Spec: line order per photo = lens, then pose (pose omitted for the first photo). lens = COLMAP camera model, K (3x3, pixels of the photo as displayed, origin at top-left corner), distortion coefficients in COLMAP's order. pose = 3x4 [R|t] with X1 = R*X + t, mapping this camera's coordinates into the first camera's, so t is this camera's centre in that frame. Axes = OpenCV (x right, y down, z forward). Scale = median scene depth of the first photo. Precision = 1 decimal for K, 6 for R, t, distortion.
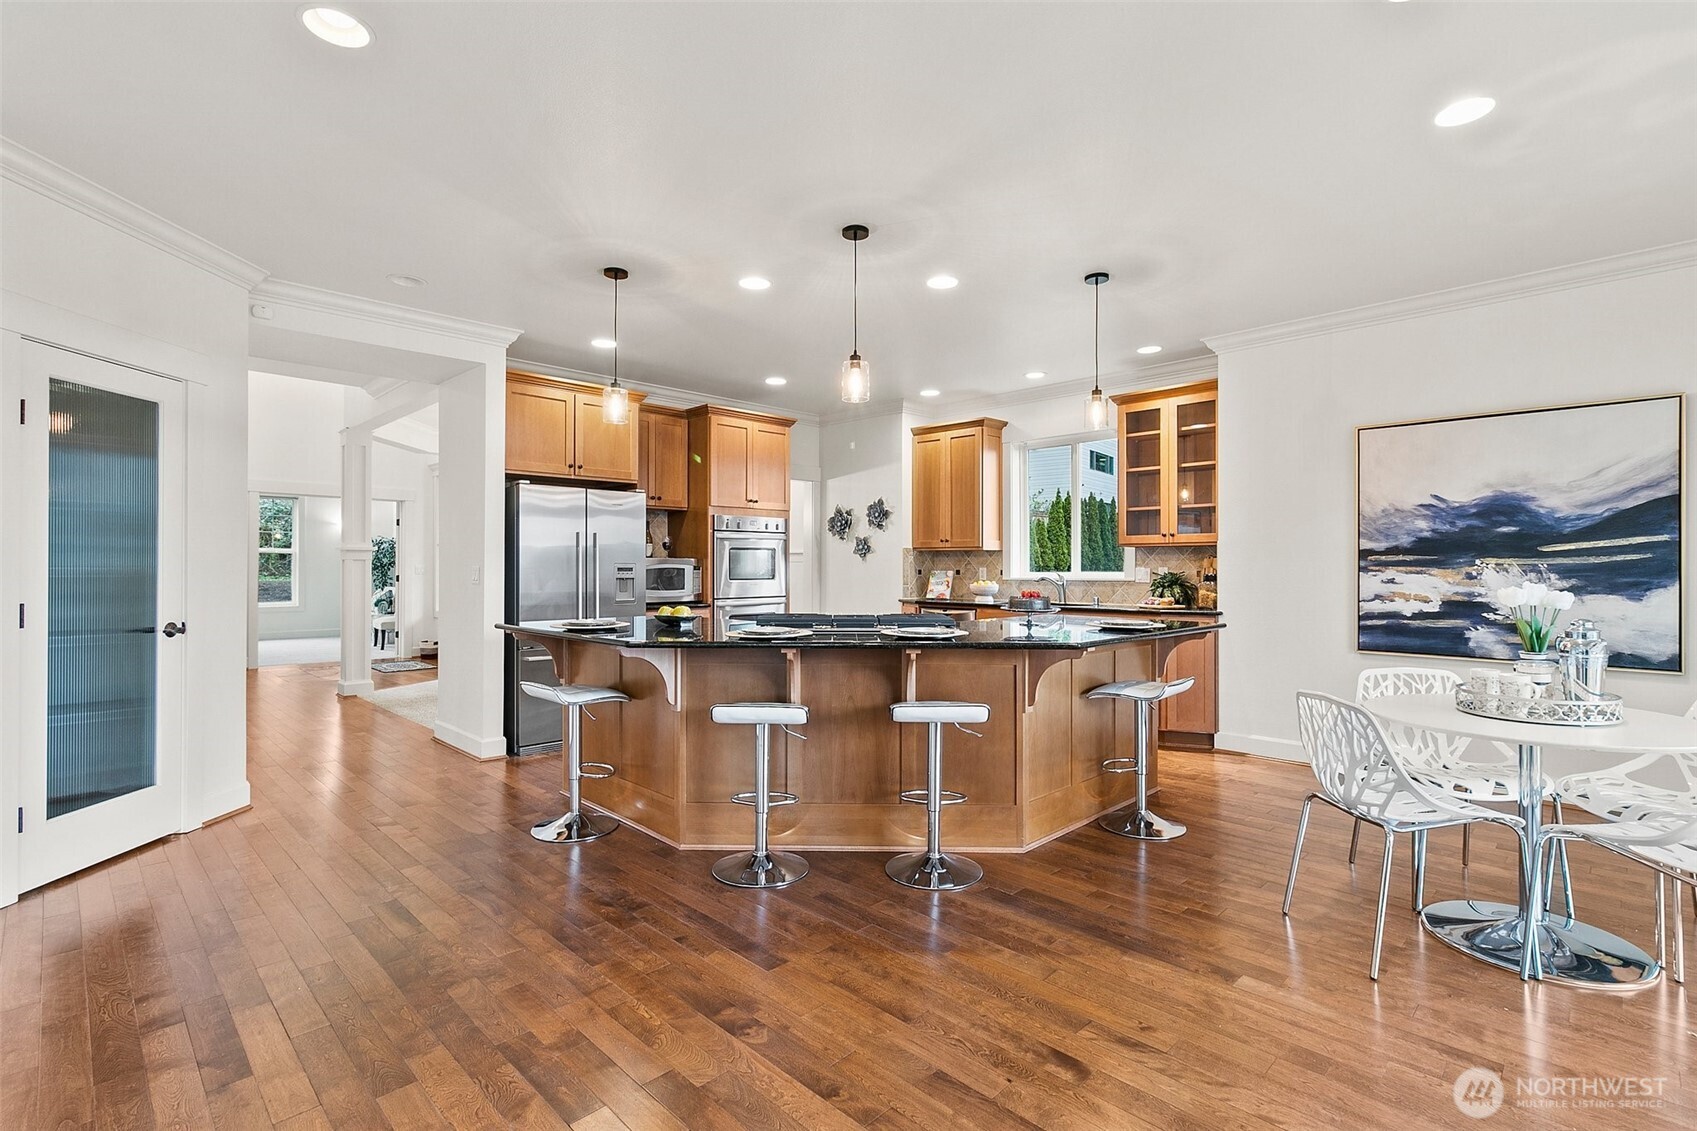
lens RADIAL K [[792.6, 0, 851.2], [0, 792.6, 565.9], [0, 0, 1]] dist [0.000529, -0.000162]
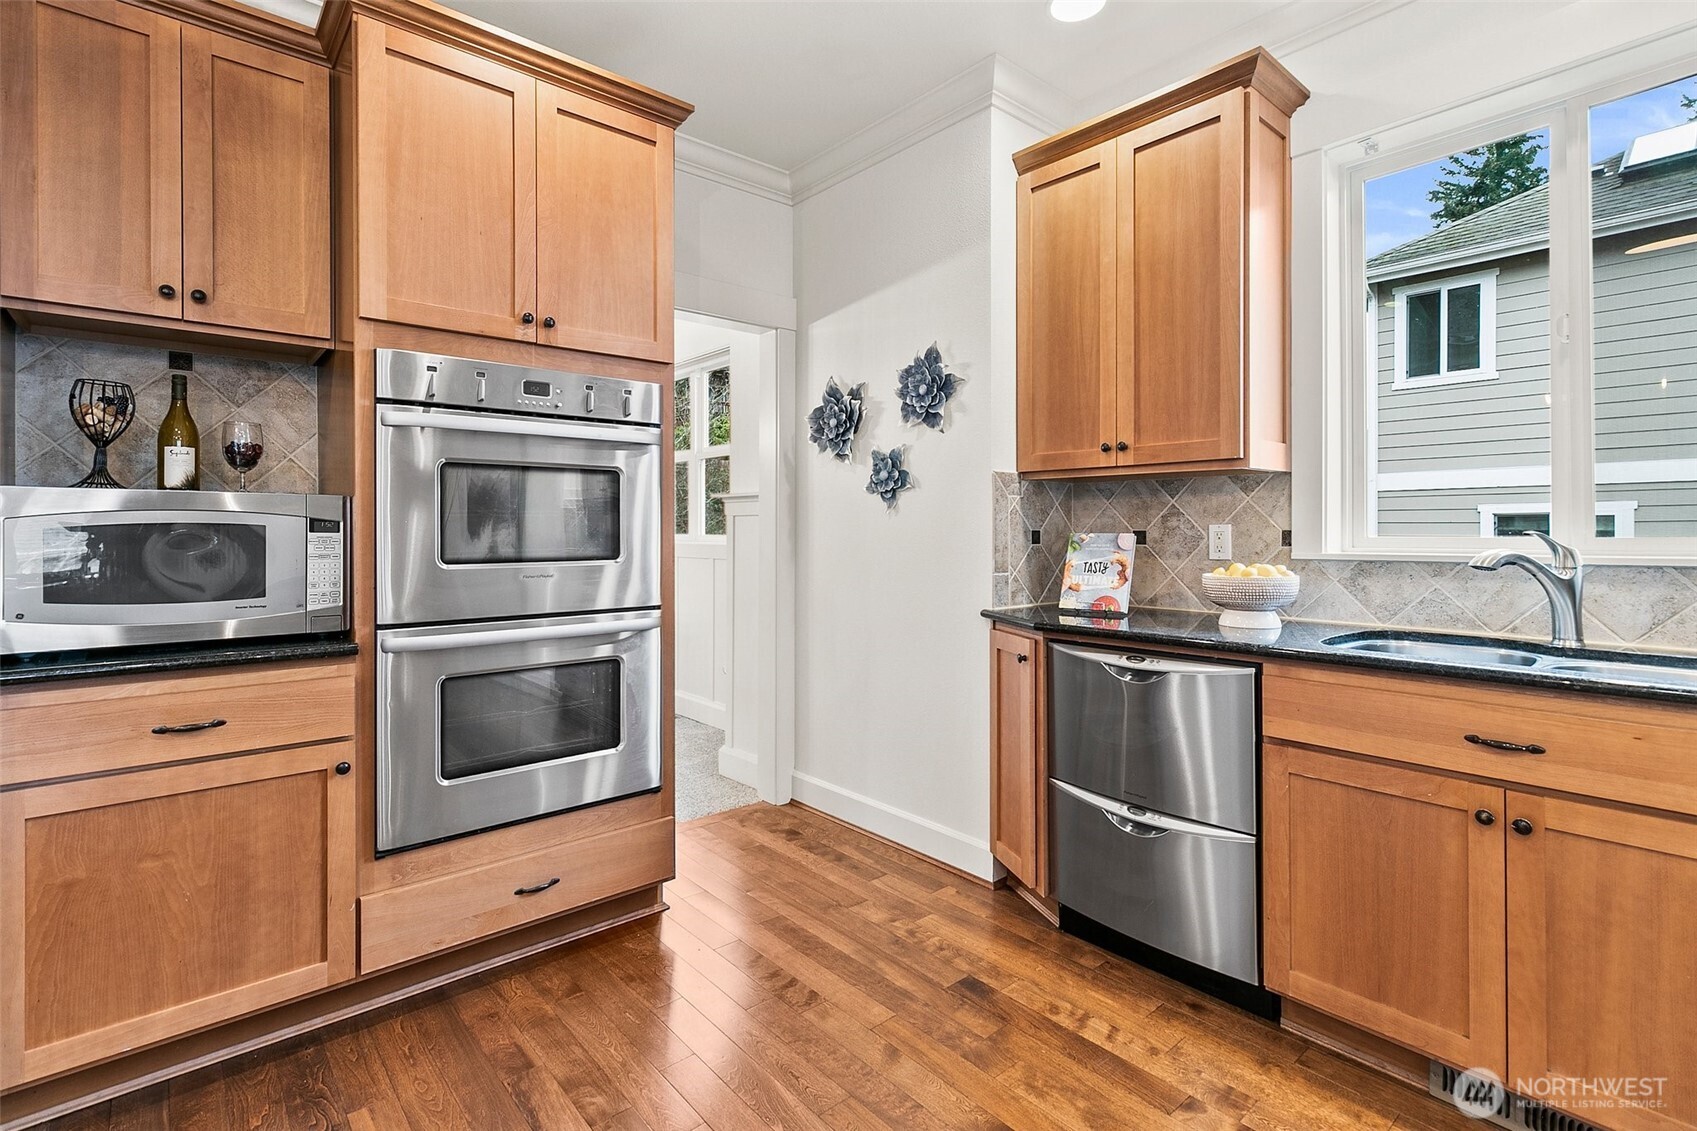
lens RADIAL K [[792.6, 0, 845.0], [0, 792.6, 529.5], [0, 0, 1]] dist [0.000529, -0.000162]
pose [[0.996484, -0.002460, -0.083749, 0.031114], [0.002349, 0.999996, -0.001429, 0.005396], [0.083752, 0.001227, 0.996486, 0.712798]]
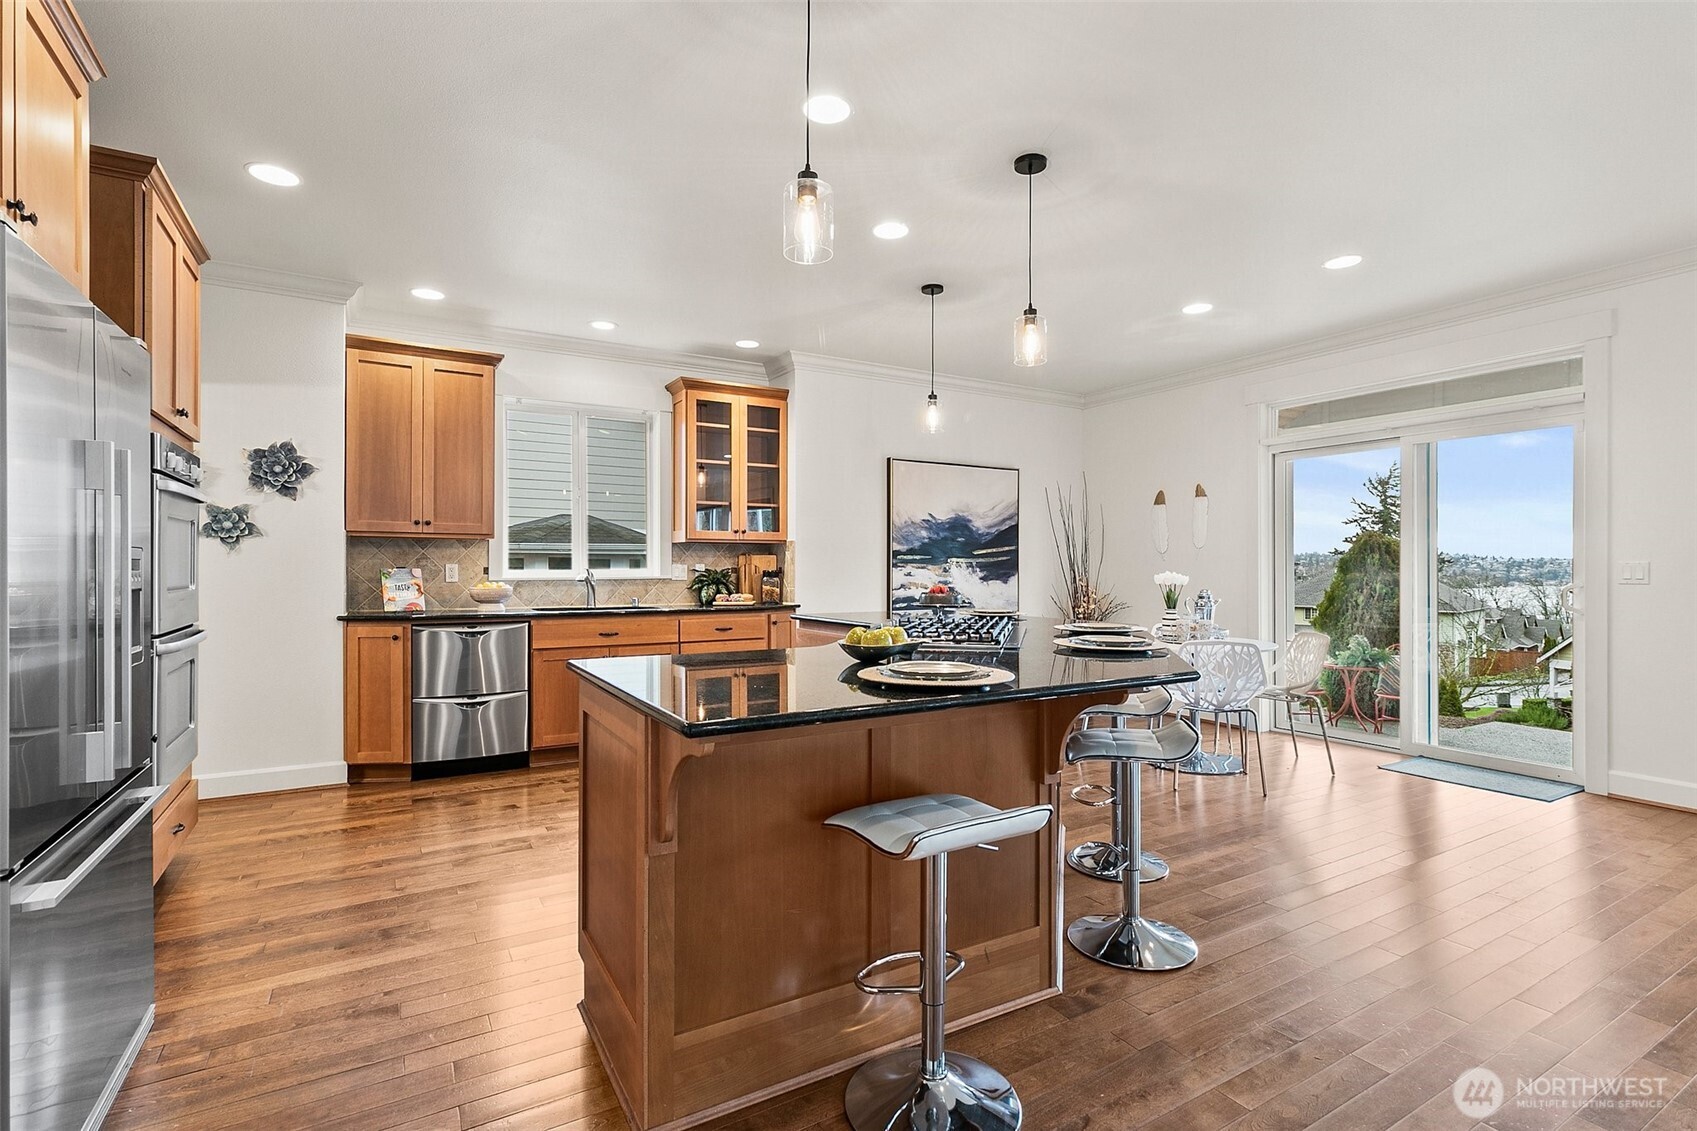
lens RADIAL K [[792.6, 0, 855.0], [0, 792.6, 565.3], [0, 0, 1]] dist [0.000529, -0.000162]
pose [[0.245889, 0.002750, 0.969294, -0.480135], [-0.001131, 0.999996, -0.002550, 0.005454], [-0.969297, -0.000470, 0.245891, 0.546278]]
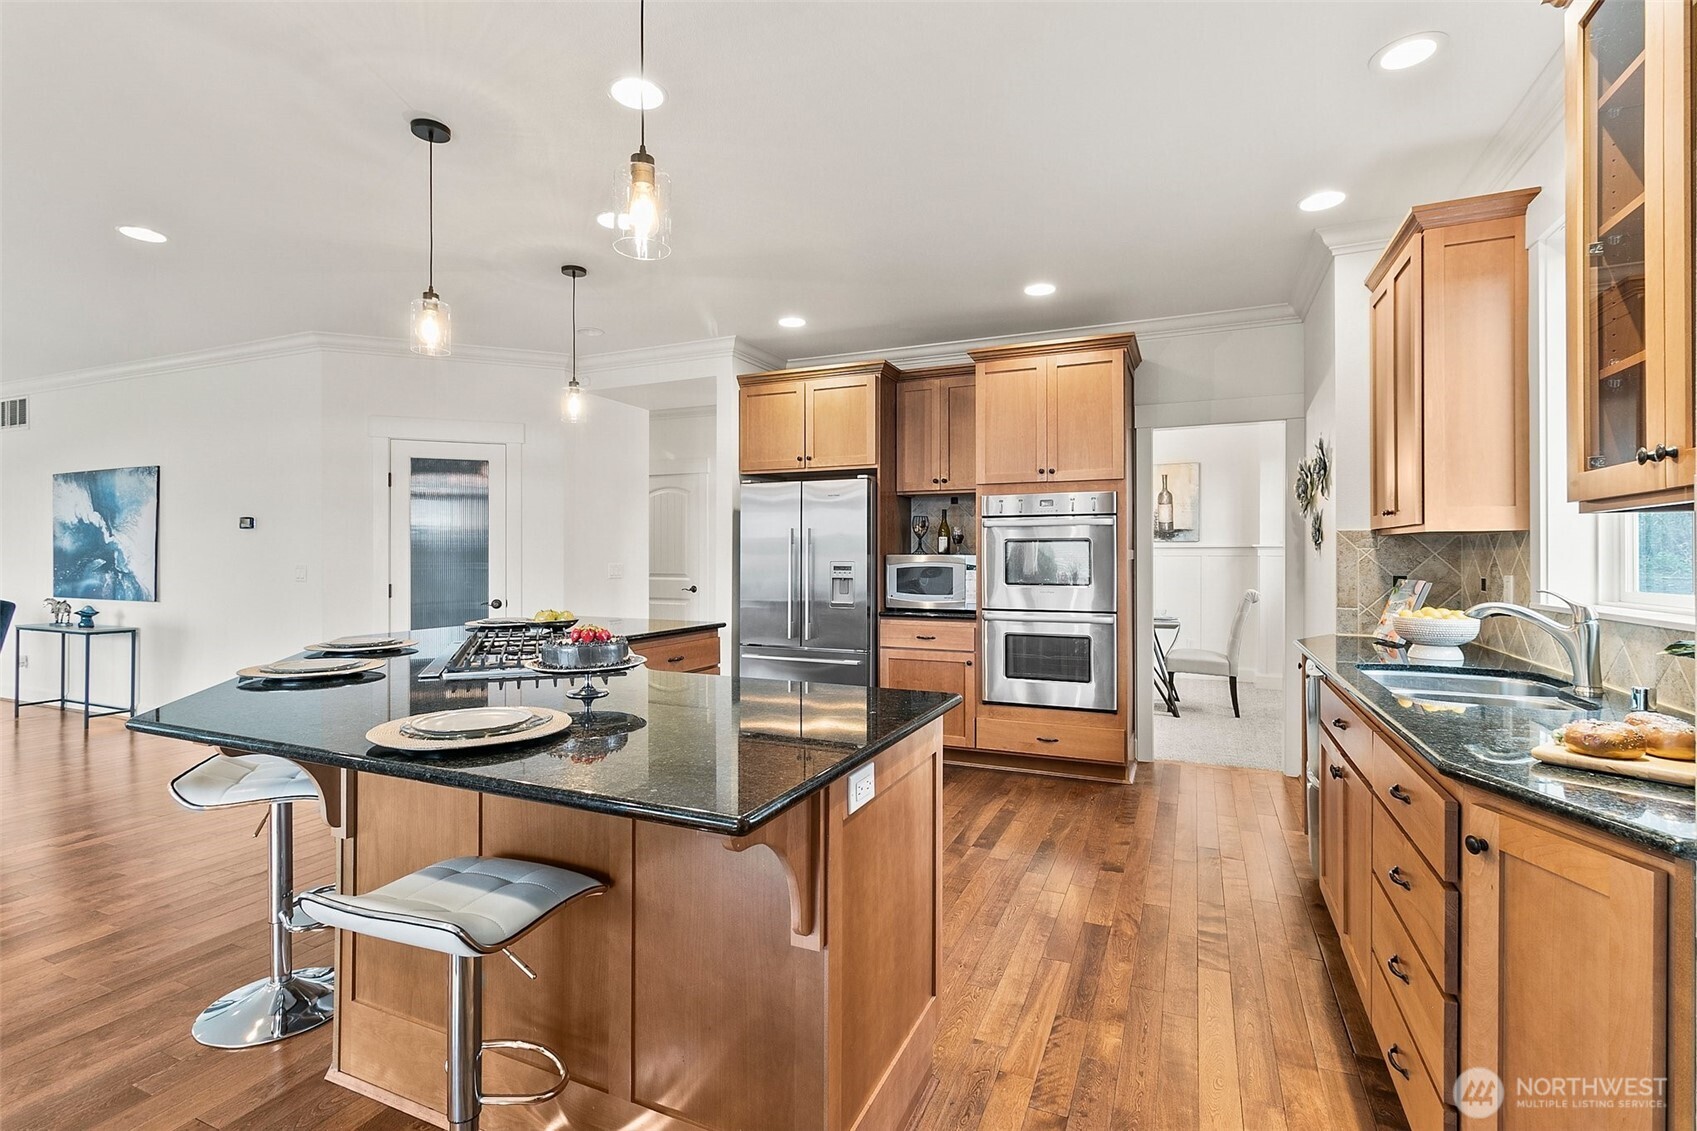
lens RADIAL K [[792.6, 0, 848.4], [0, 792.6, 553.2], [0, 0, 1]] dist [0.000529, -0.000162]
pose [[0.348787, -0.003475, -0.937196, 0.479112], [-0.000244, 0.999993, -0.003798, -0.007851], [0.937202, 0.001554, 0.348784, 0.622376]]
